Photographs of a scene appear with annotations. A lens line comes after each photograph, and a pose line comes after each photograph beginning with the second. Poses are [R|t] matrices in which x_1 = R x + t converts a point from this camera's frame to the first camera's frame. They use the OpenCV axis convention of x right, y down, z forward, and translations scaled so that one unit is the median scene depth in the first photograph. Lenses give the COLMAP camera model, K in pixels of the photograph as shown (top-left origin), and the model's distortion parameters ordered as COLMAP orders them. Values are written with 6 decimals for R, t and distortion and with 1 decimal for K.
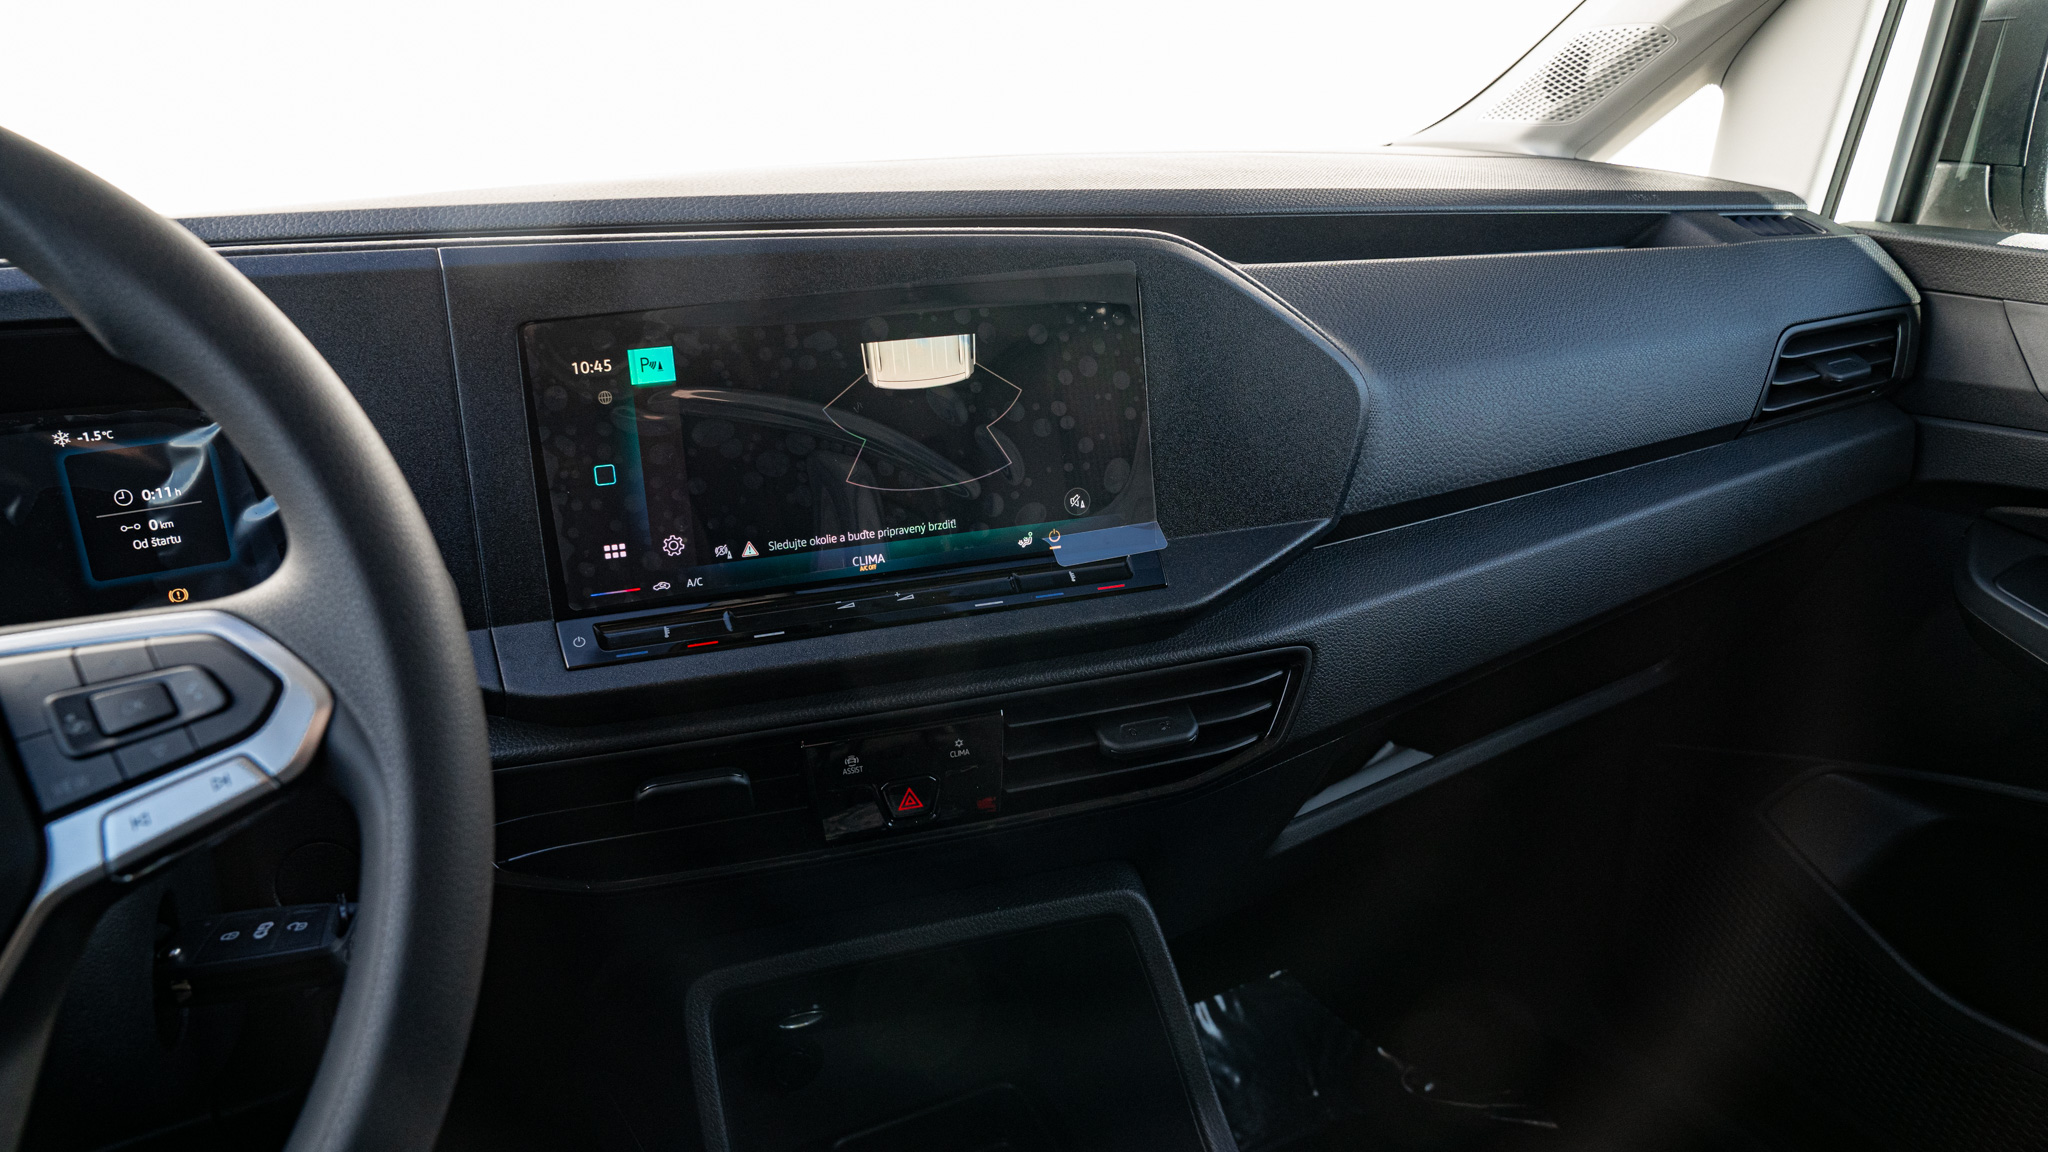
lens RADIAL K [[1439.9, 0, 1020.6], [0, 1439.9, 568.3], [0, 0, 1]] dist [-0.030466, 0.017293]
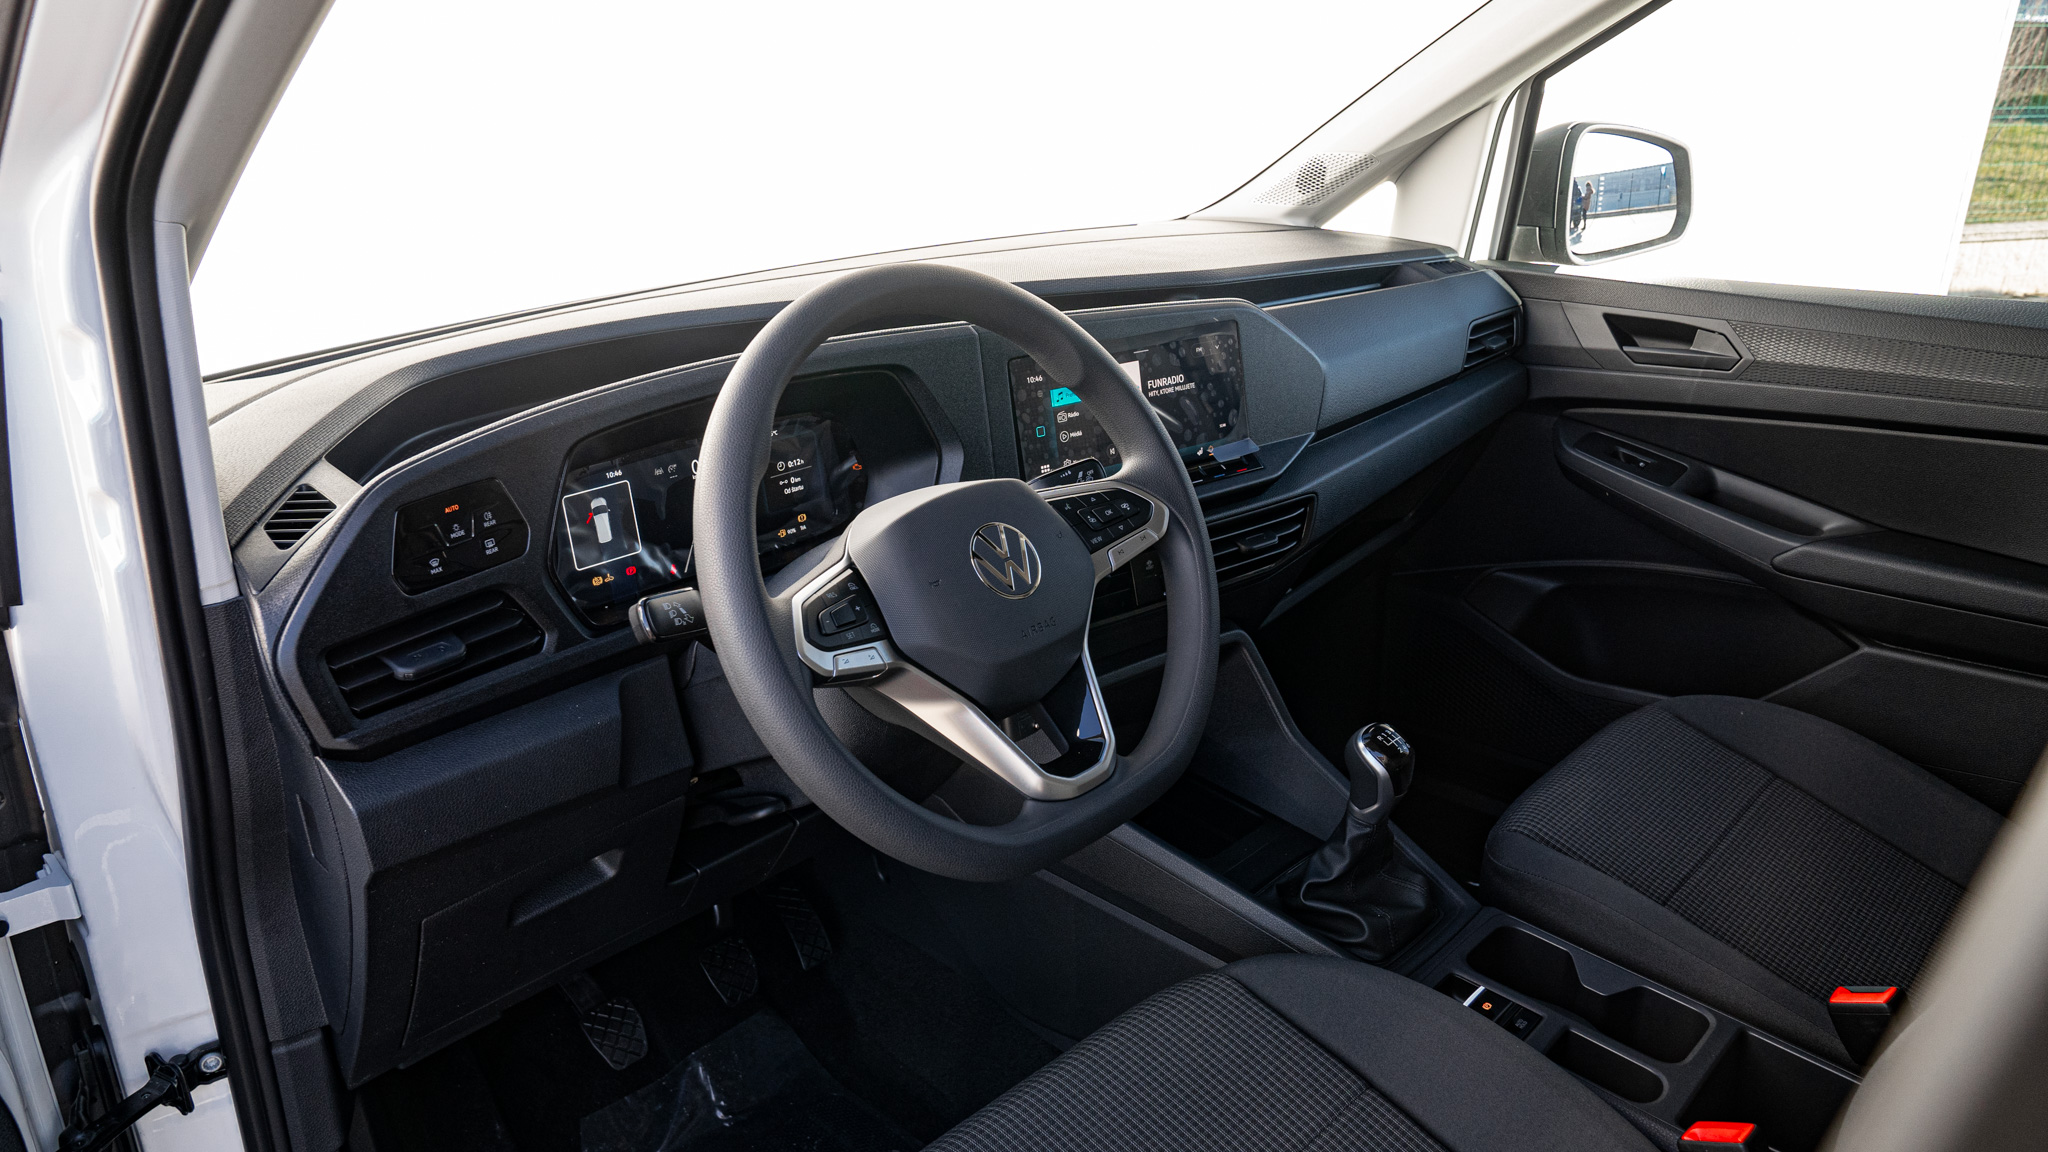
lens RADIAL K [[1439.9, 0, 1026.2], [0, 1439.9, 588.2], [0, 0, 1]] dist [-0.030466, 0.017293]
pose [[0.947228, -0.114979, 0.299232, -0.609978], [0.114025, 0.993262, 0.020709, 0.072690], [-0.299597, 0.014504, 0.953956, -0.614753]]
